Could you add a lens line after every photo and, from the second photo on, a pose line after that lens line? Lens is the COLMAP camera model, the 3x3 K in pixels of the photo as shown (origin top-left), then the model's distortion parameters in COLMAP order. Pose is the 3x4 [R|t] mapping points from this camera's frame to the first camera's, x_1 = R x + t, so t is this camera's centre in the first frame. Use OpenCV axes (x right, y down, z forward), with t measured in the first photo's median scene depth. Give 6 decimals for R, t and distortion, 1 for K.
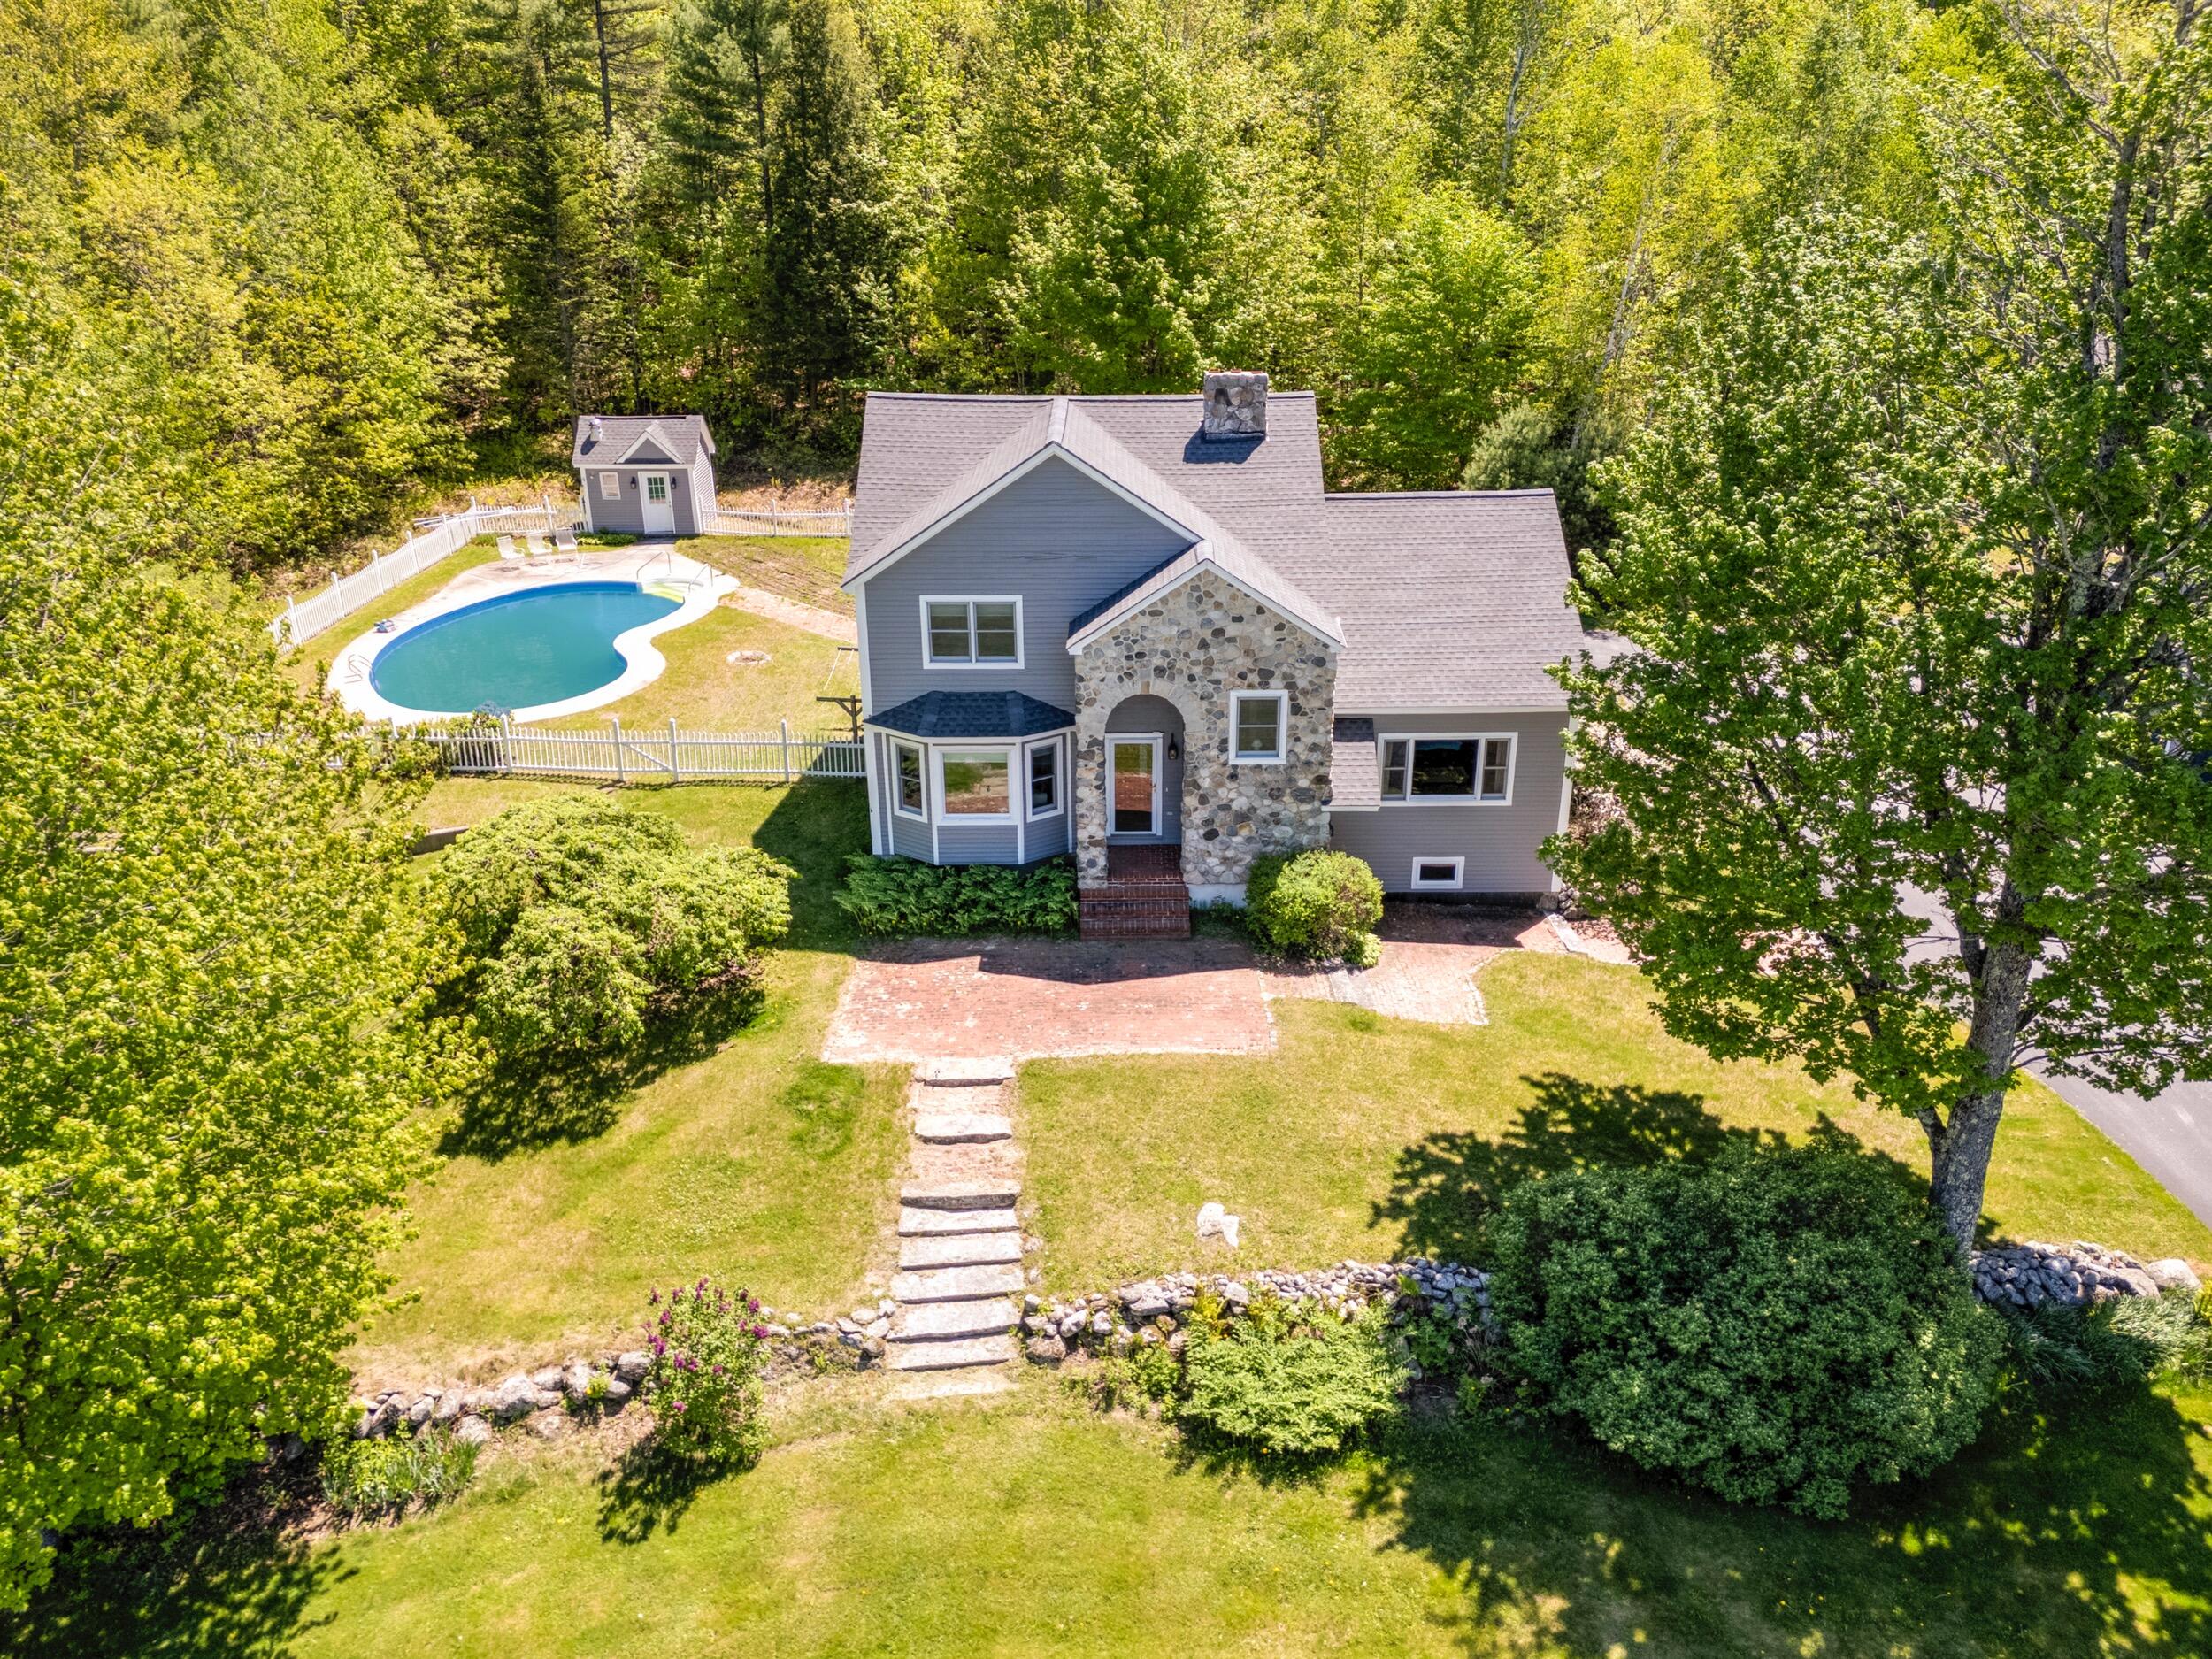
lens RADIAL K [[1666.0, 0, 1107.4], [0, 1666.0, 803.8], [0, 0, 1]] dist [0.062832, -0.048934]
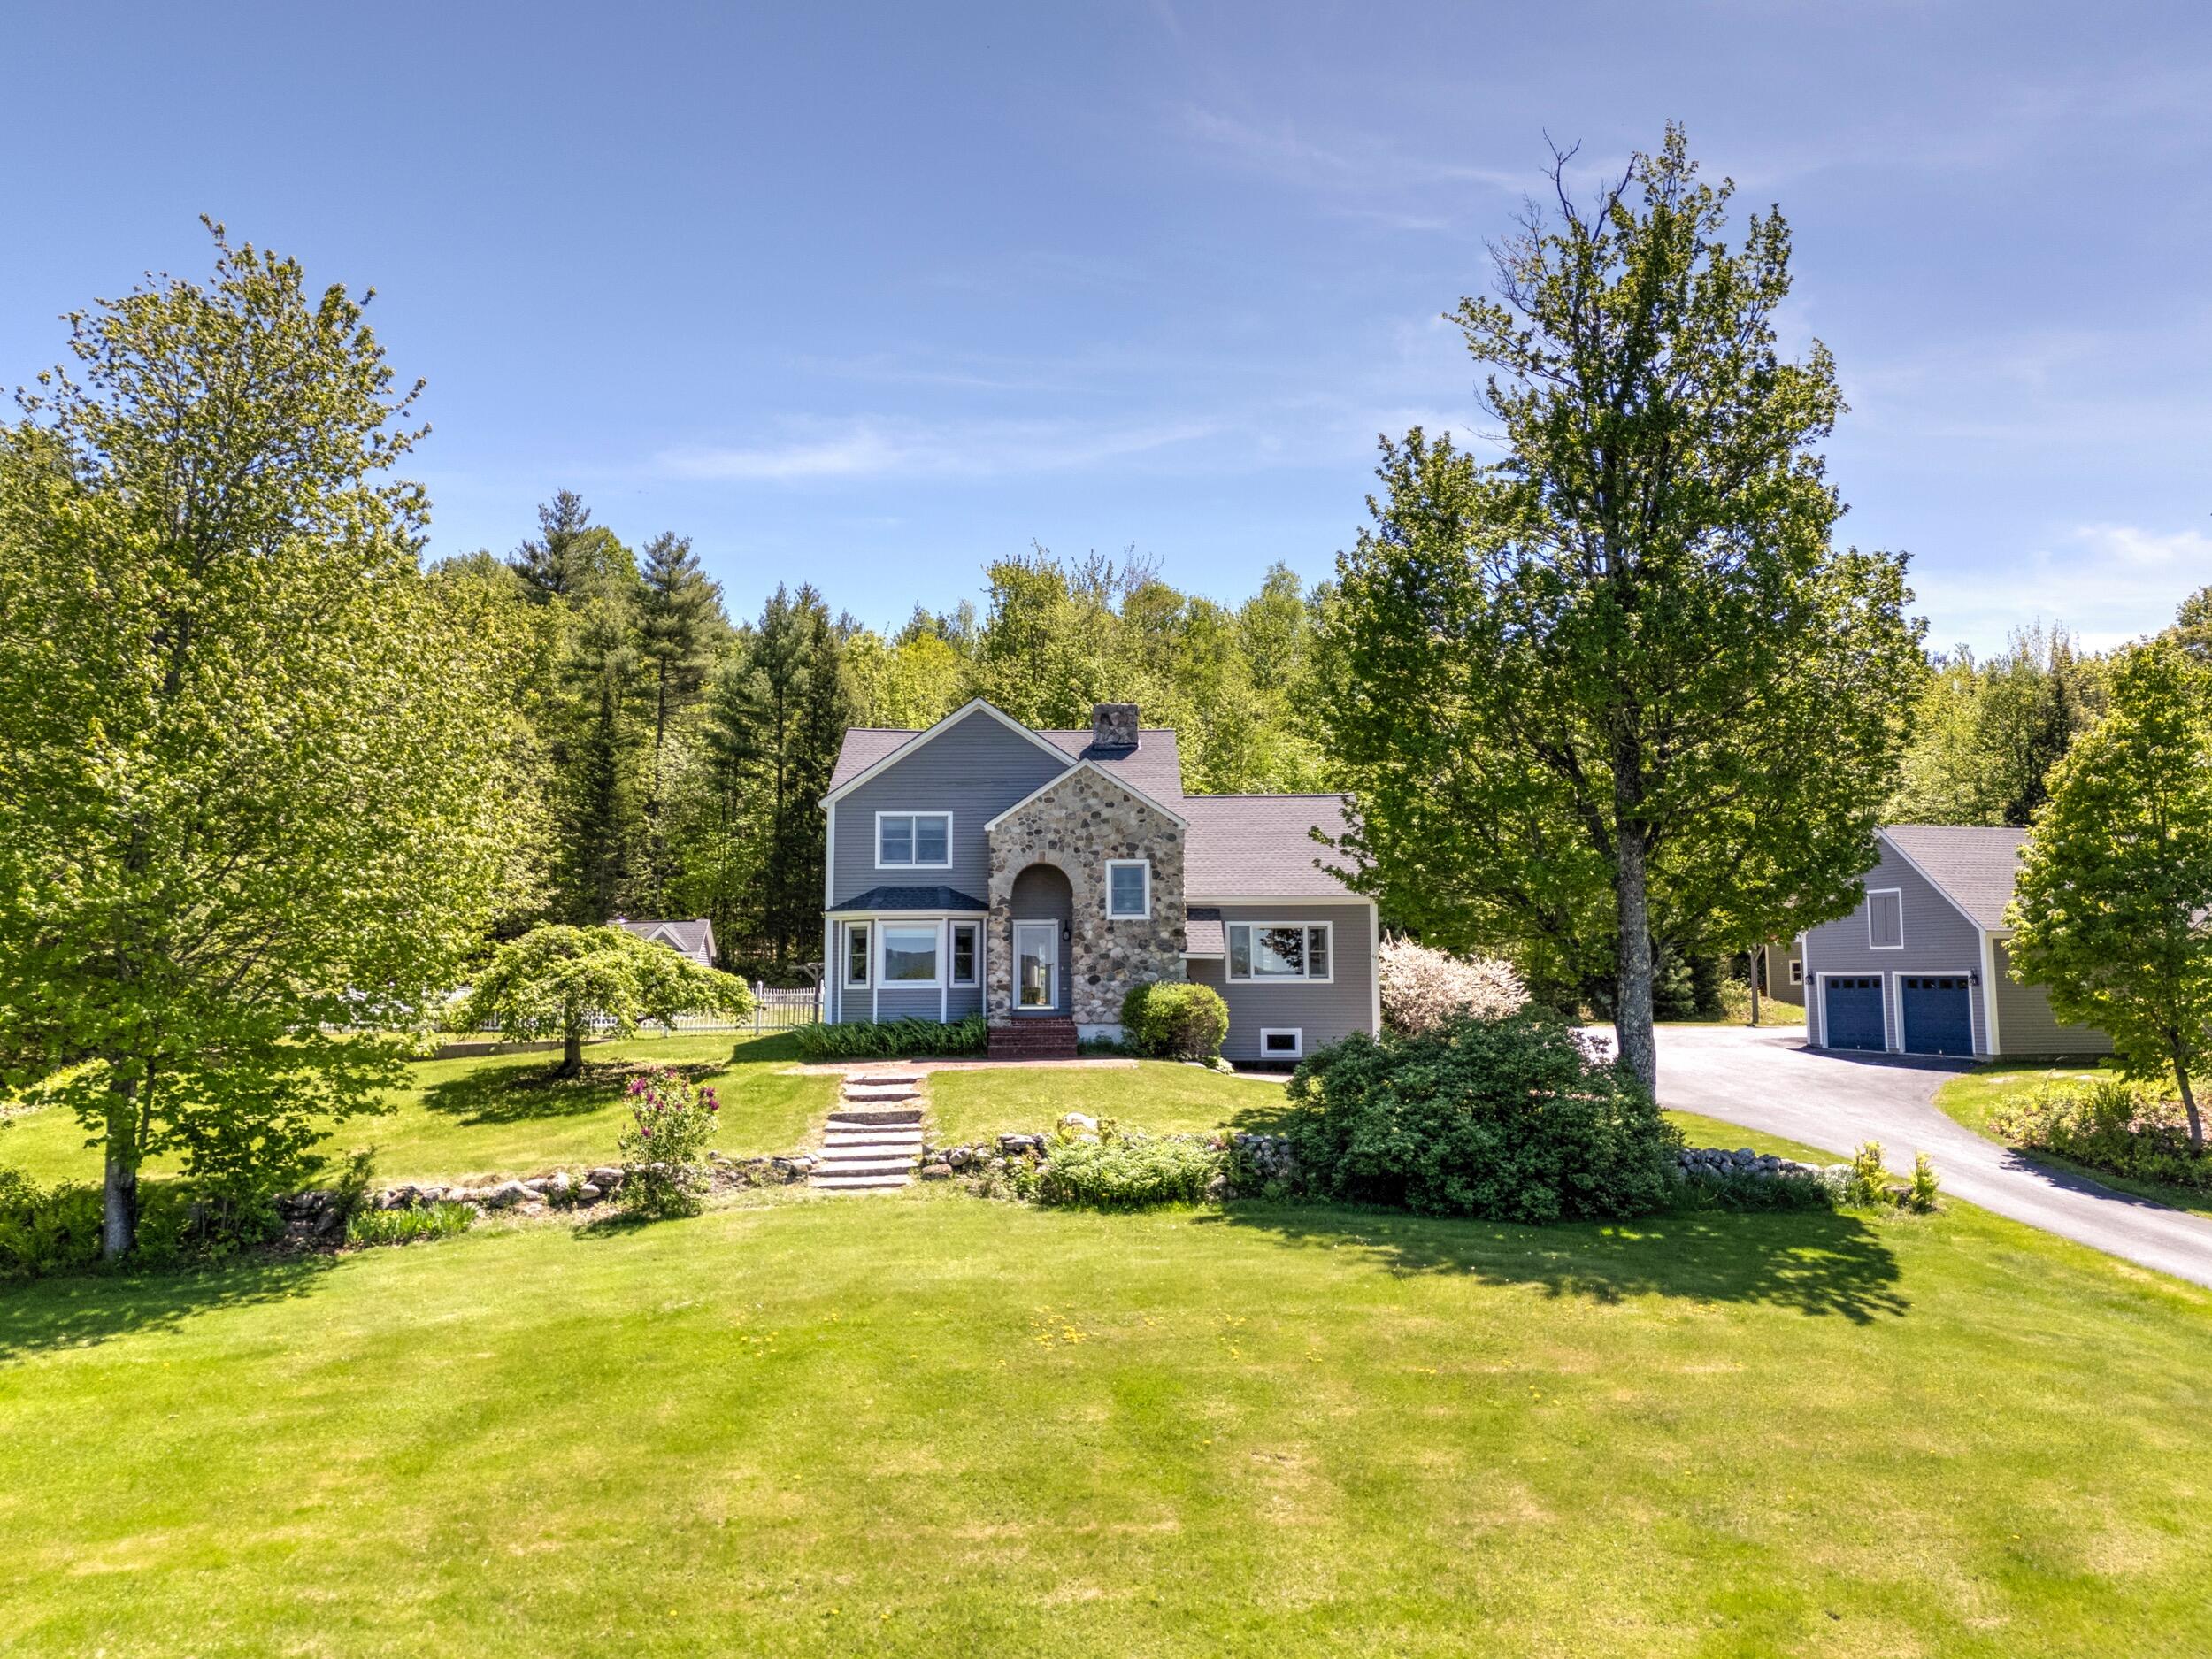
lens RADIAL K [[1631.4, 0, 1110.4], [0, 1631.4, 825.6], [0, 0, 1]] dist [0.064201, -0.086704]
pose [[0.999848, 0.003330, 0.017092, 0.054029], [0.005181, 0.880204, -0.474567, 0.515507], [-0.016625, 0.474583, 0.880054, -0.153716]]
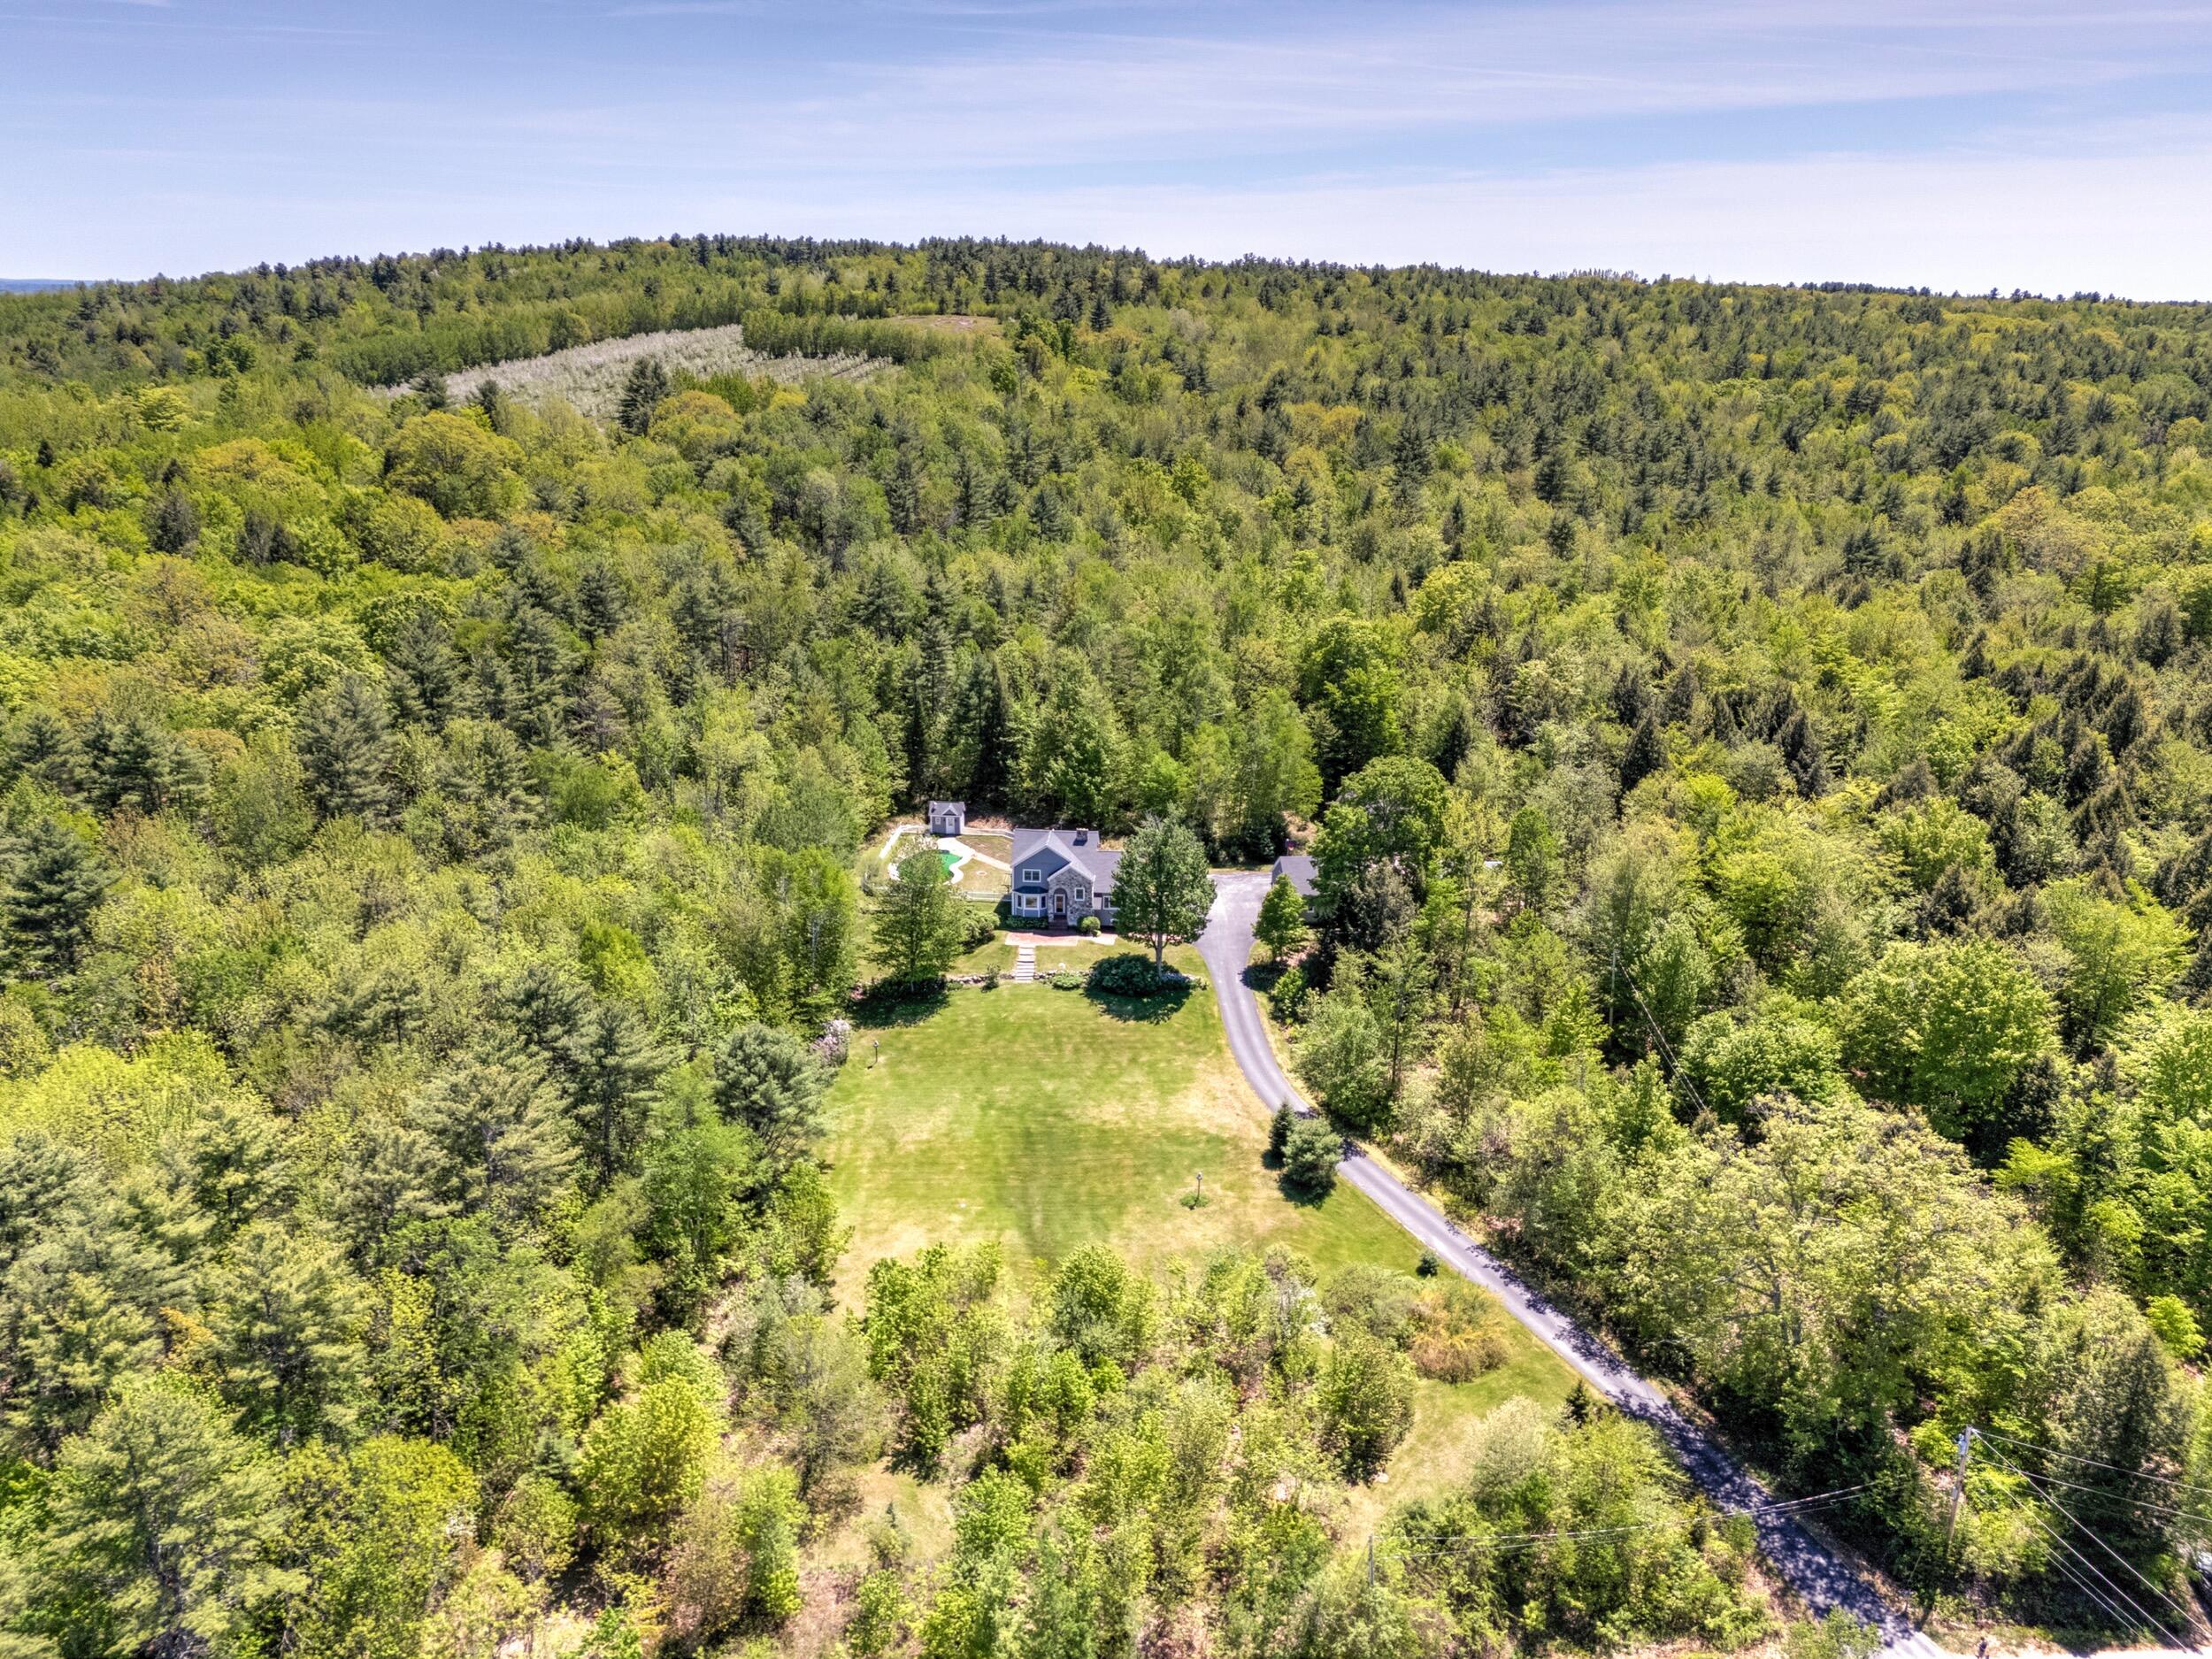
lens RADIAL K [[1630.2, 0, 1106.0], [0, 1630.2, 829.5], [0, 0, 1]] dist [0.074582, -0.066485]
pose [[0.998245, 0.033664, -0.048716, 0.453529], [-0.037214, 0.996571, -0.073906, 0.147018], [0.046061, 0.075589, 0.996075, -4.712259]]
